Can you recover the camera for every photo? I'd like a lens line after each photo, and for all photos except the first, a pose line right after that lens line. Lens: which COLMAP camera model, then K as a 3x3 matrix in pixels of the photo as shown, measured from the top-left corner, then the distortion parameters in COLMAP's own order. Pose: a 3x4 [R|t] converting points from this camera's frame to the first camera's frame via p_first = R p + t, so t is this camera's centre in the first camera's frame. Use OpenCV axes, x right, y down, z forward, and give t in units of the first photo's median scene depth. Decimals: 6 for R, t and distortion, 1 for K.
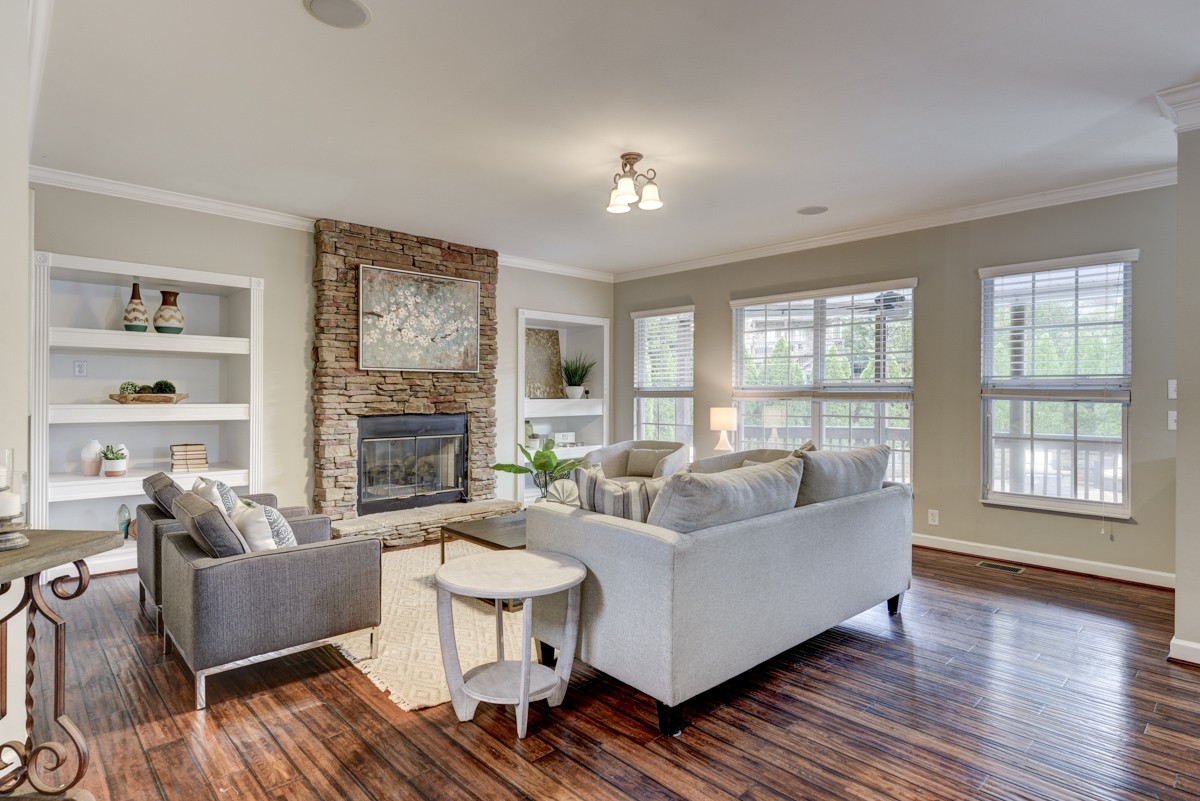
lens RADIAL K [[622.3, 0, 596.7], [0, 622.3, 395.8], [0, 0, 1]] dist [-0.003366, -0.000346]
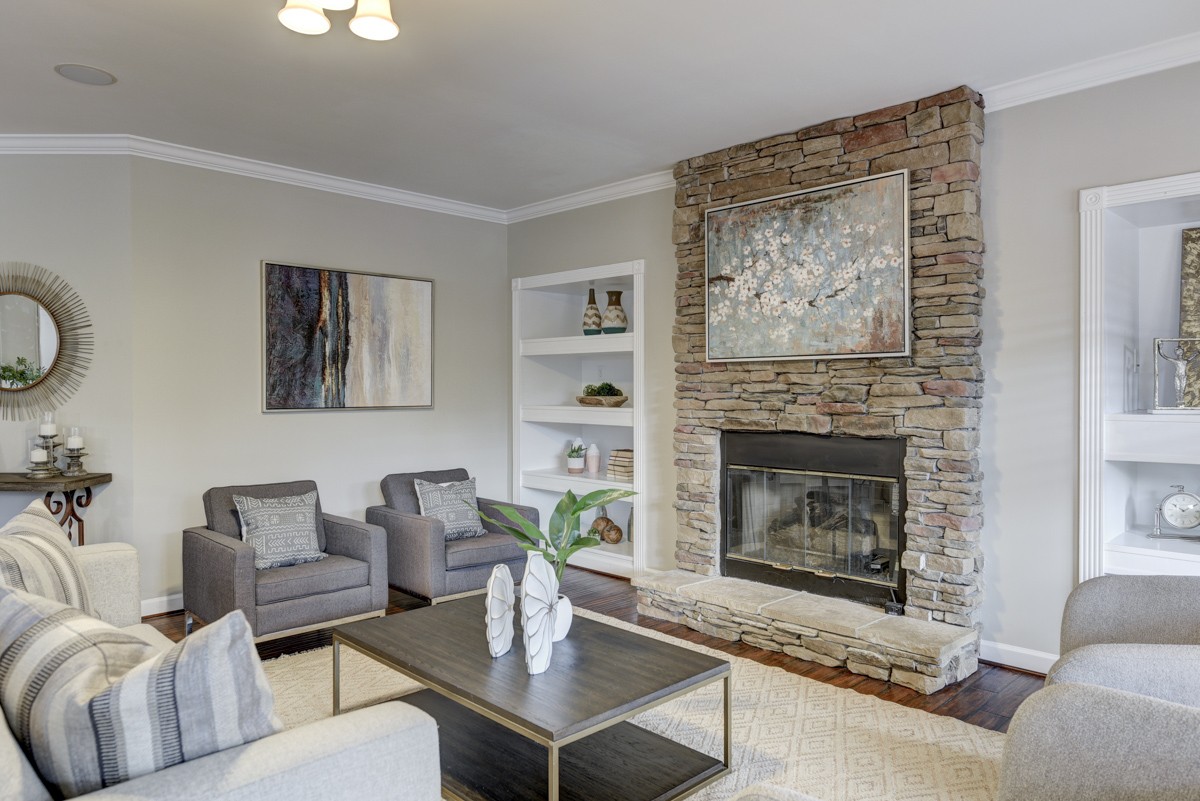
lens RADIAL K [[823.6, 0, 597.8], [0, 823.6, 397.5], [0, 0, 1]] dist [-0.010411, -0.003231]
pose [[-0.010169, 0.004968, -0.999936, 0.501044], [-0.005872, 0.999970, 0.005028, -0.006717], [0.999931, 0.005923, -0.010140, 0.830646]]
